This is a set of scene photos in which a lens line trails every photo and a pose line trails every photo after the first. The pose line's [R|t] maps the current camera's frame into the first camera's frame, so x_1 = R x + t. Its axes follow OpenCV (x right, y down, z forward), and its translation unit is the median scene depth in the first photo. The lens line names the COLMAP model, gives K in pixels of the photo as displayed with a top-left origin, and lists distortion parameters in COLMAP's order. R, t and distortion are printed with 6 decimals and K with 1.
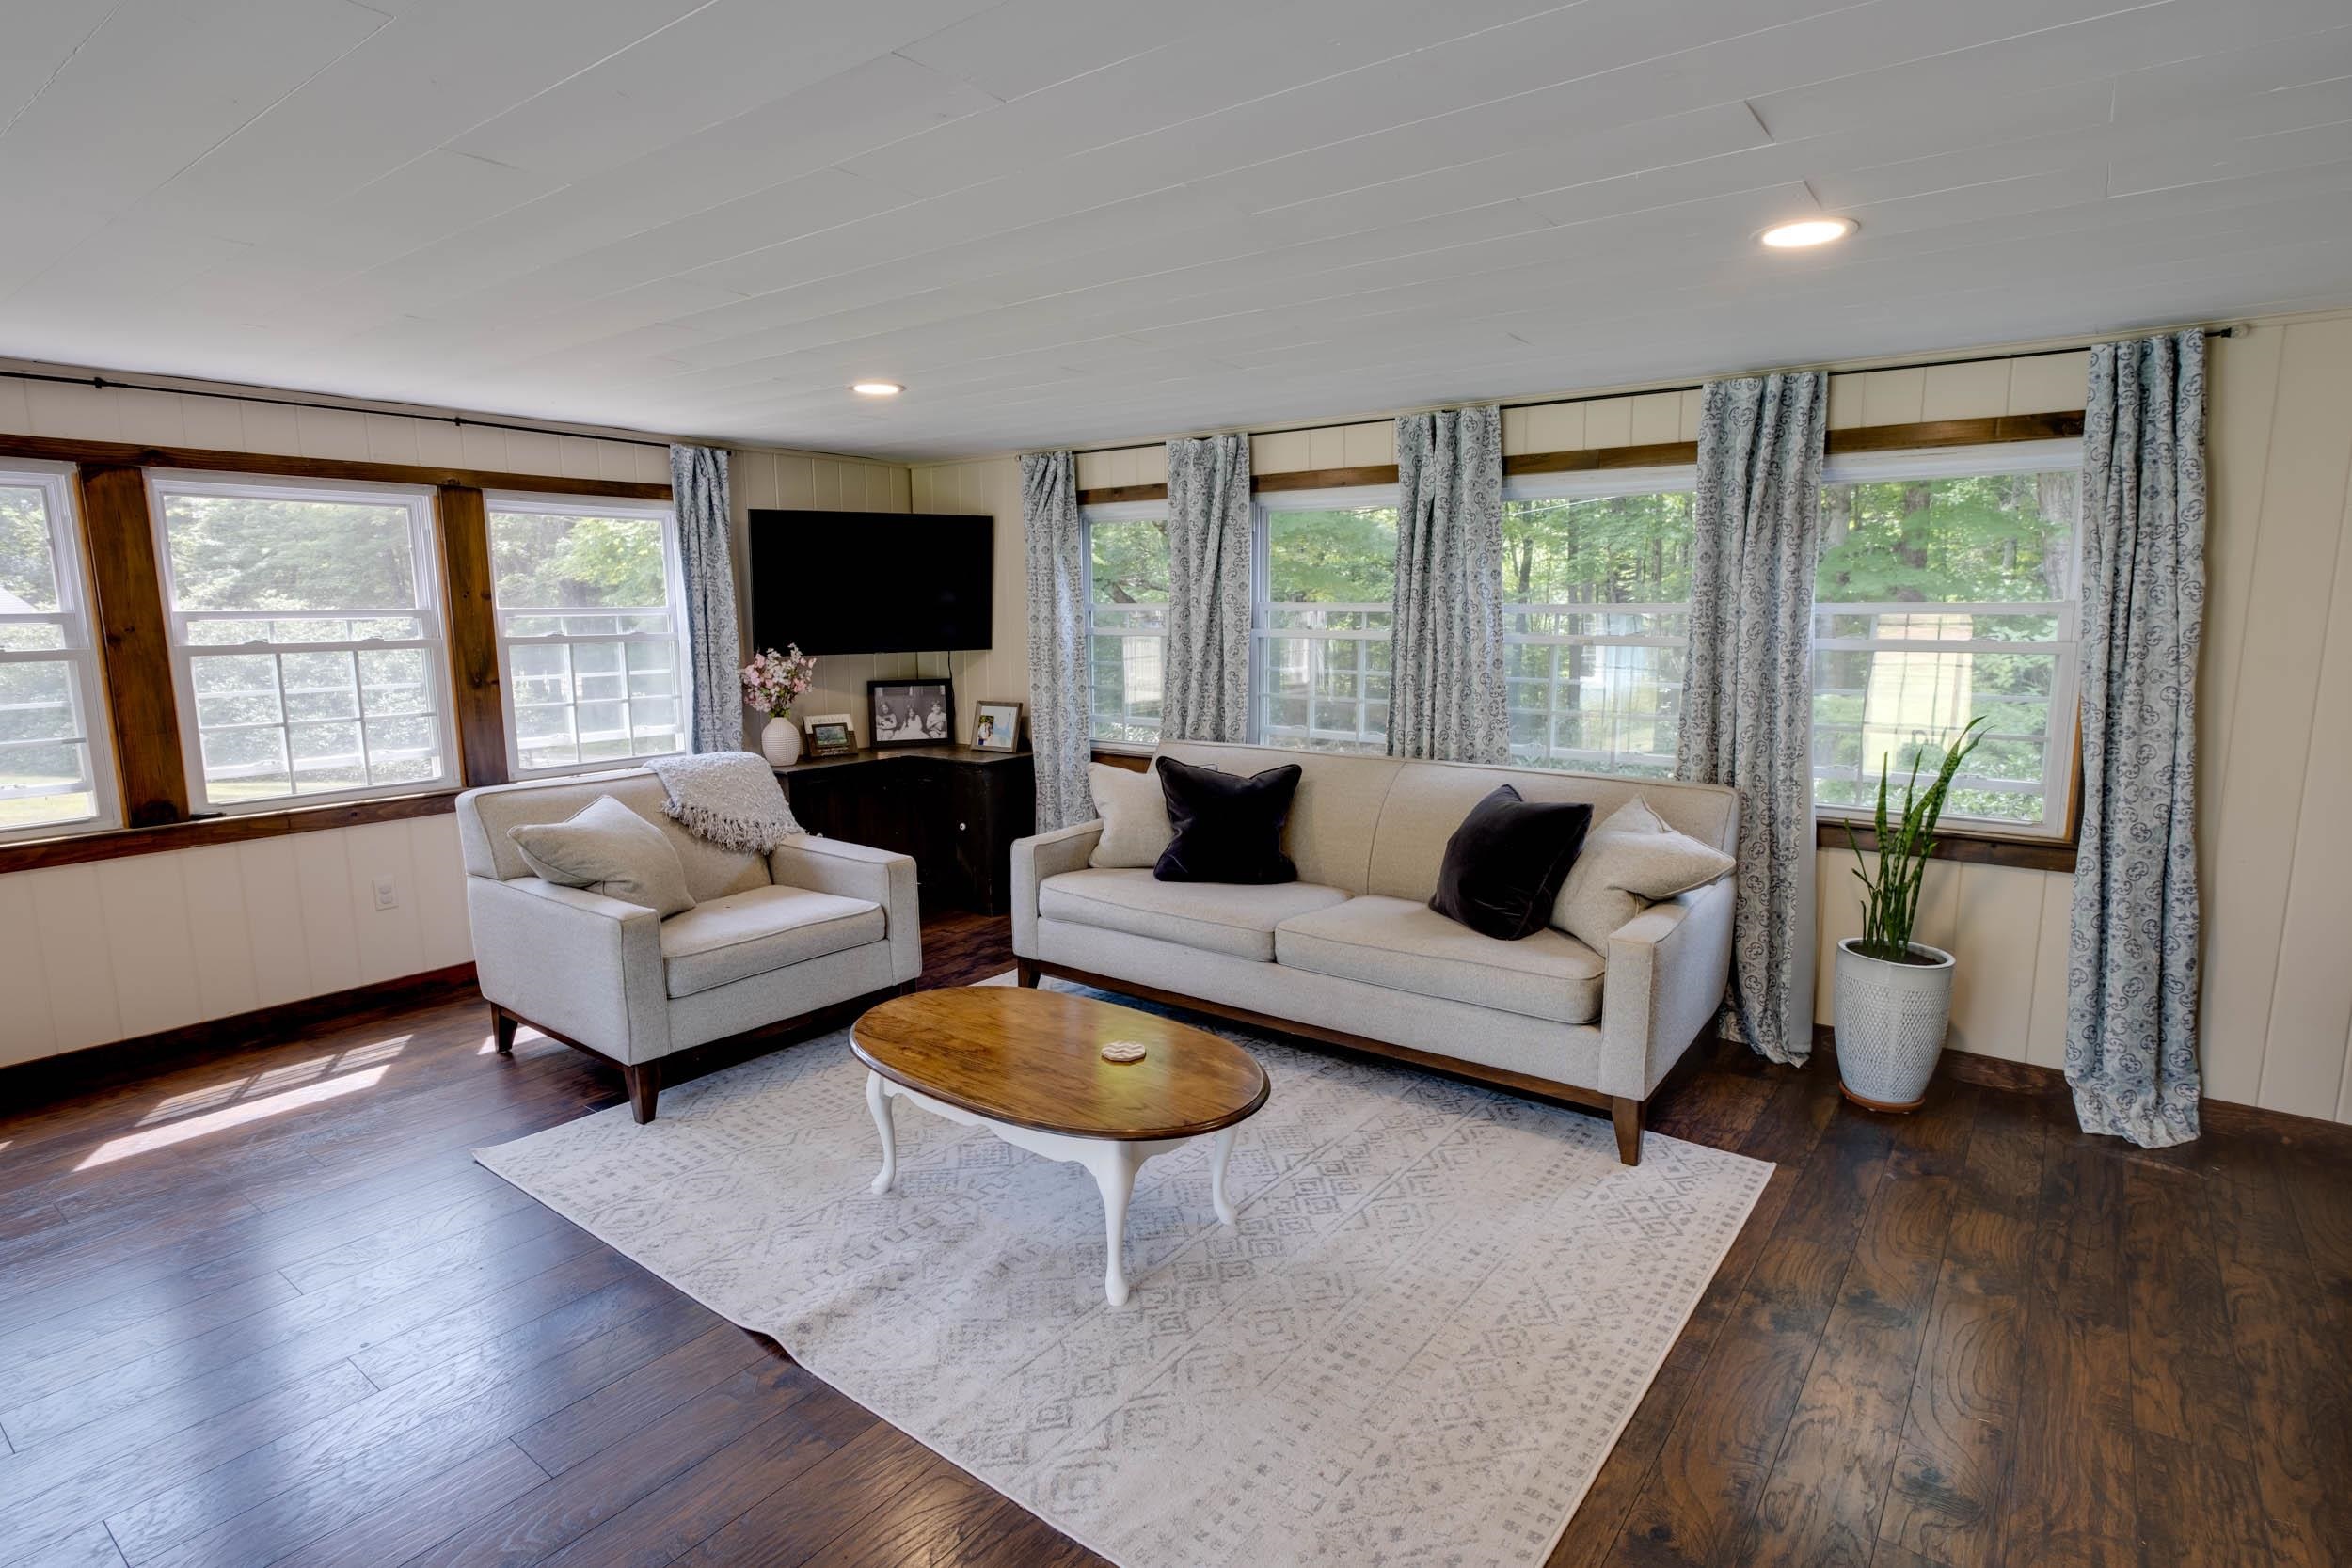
lens RADIAL K [[1225.6, 0, 1176.0], [0, 1225.6, 784.0], [0, 0, 1]] dist [0.063940, 0.000082]
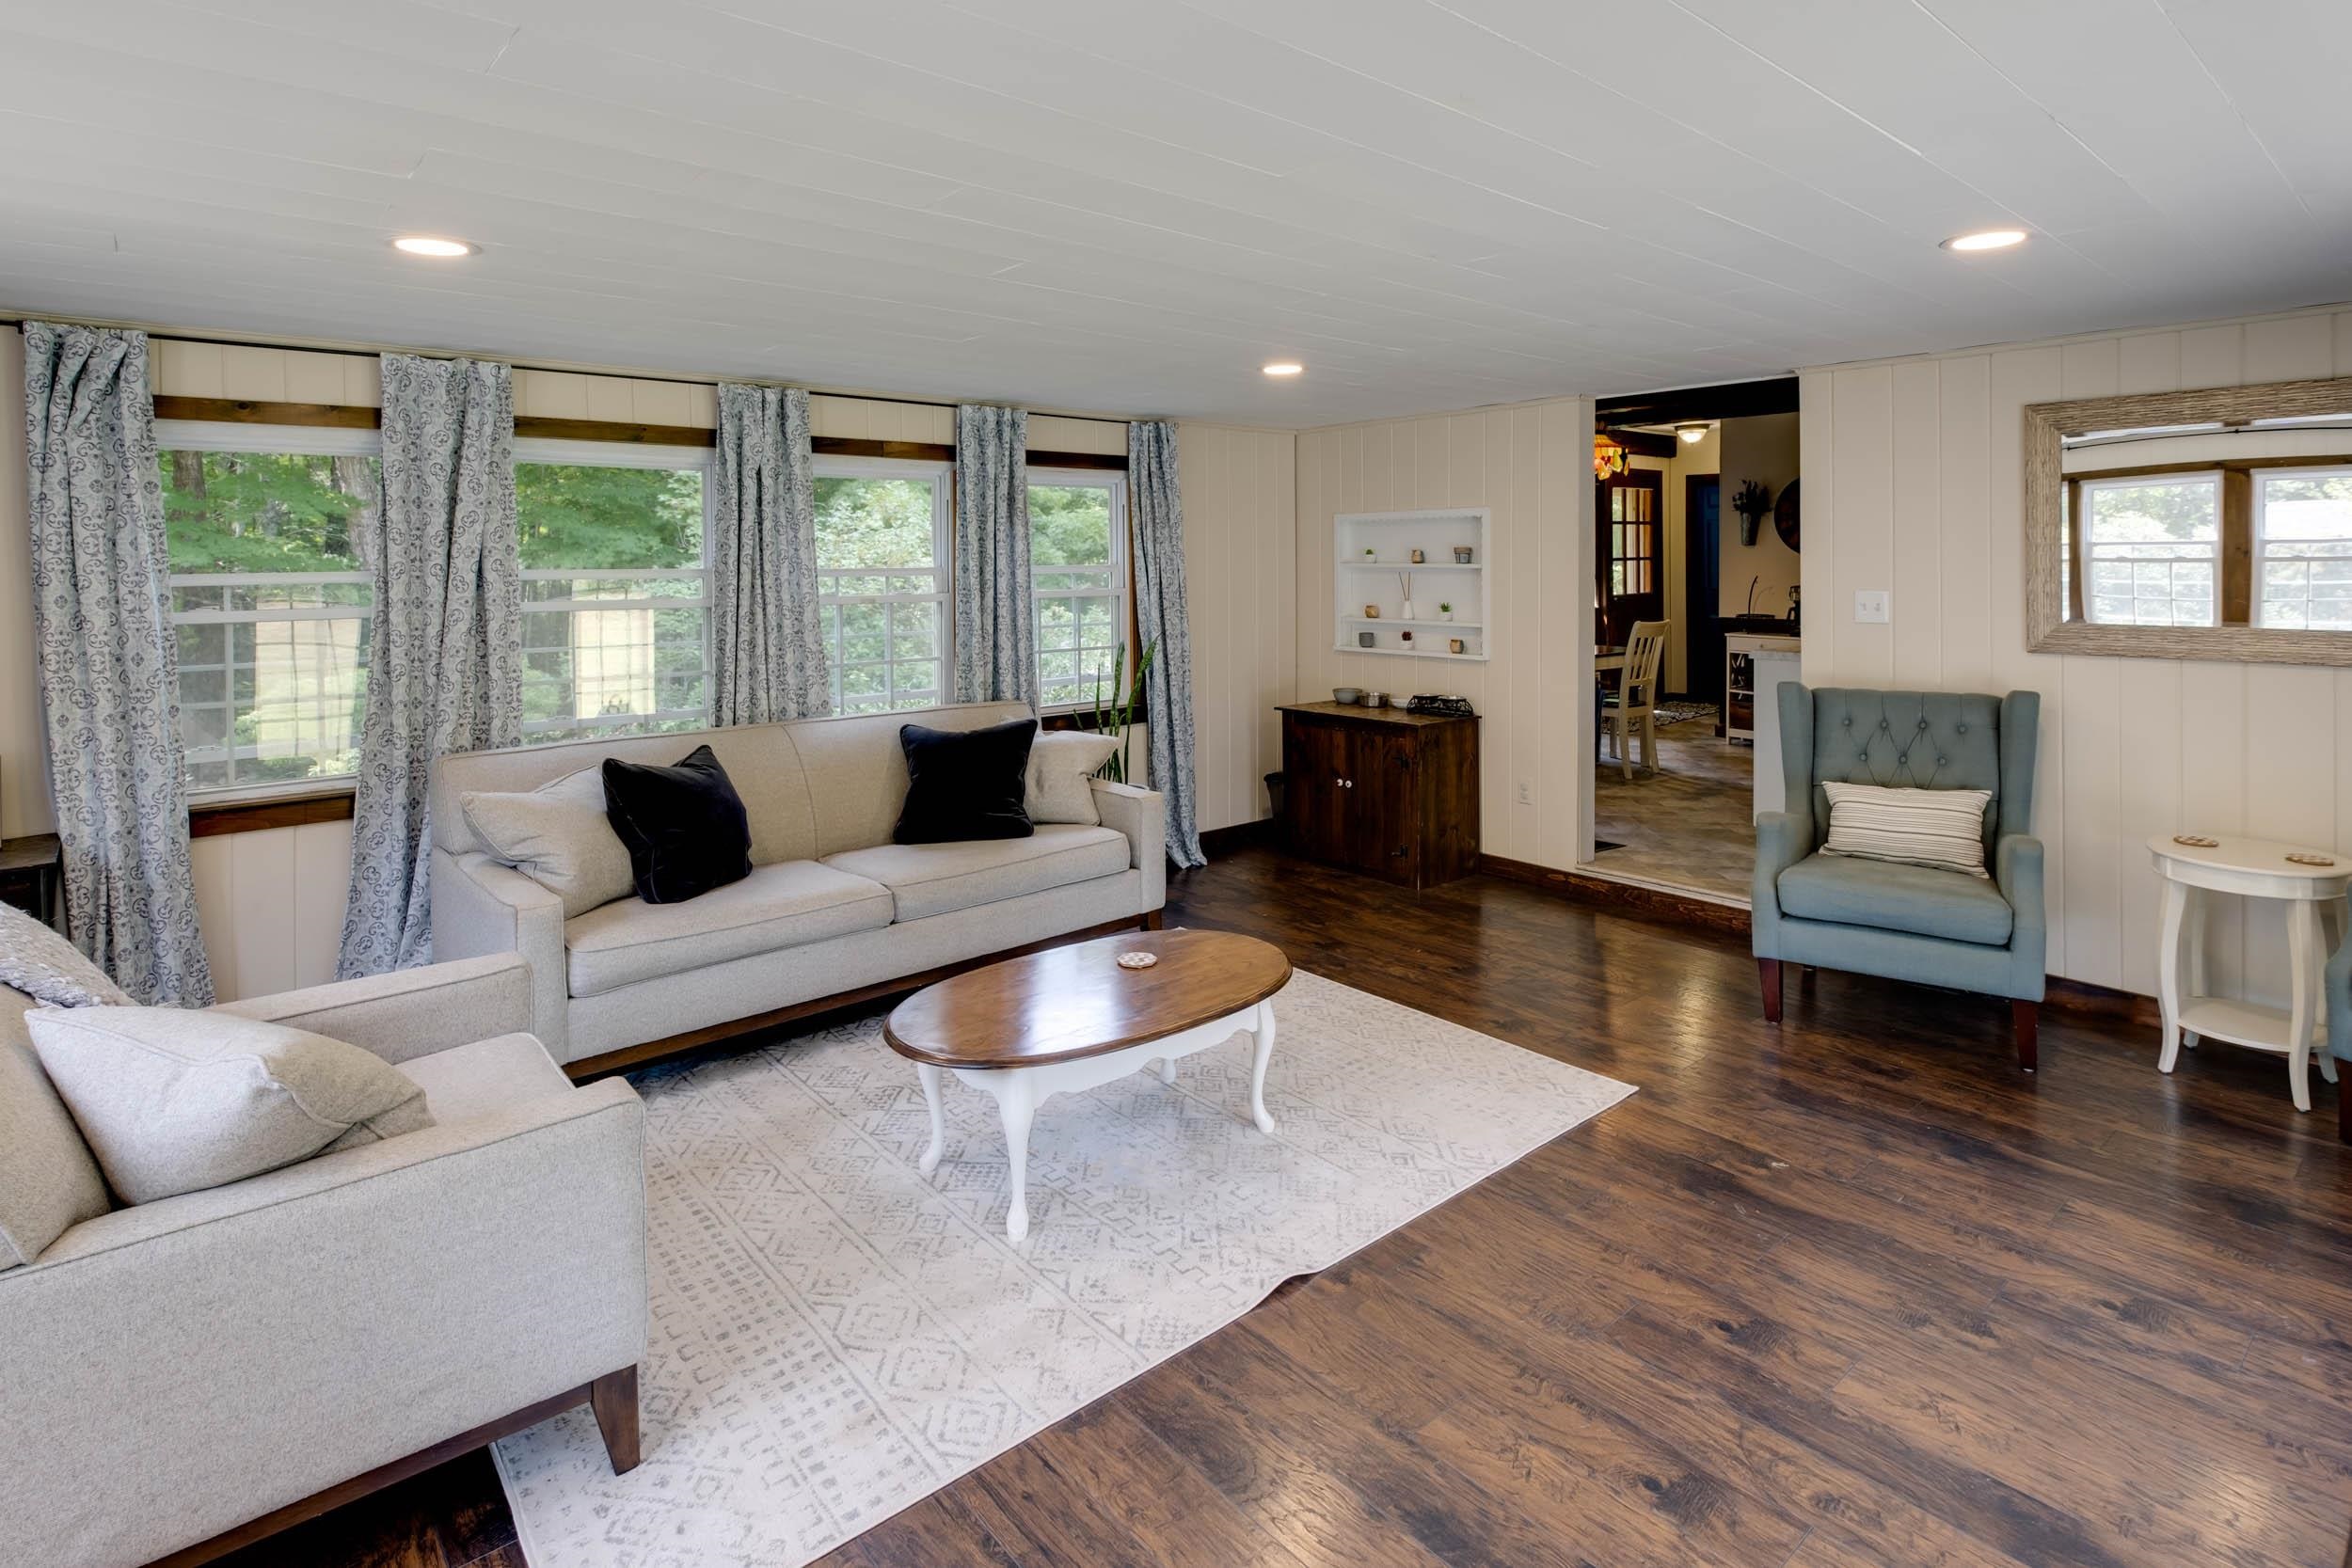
lens RADIAL K [[1151.1, 0, 1100.9], [0, 1151.1, 787.4], [0, 0, 1]] dist [0.085728, 0.000051]
pose [[0.258012, -0.194584, 0.946344, -0.751255], [0.160623, 0.974516, 0.156585, -0.085177], [-0.952696, 0.111603, 0.282692, 0.512069]]
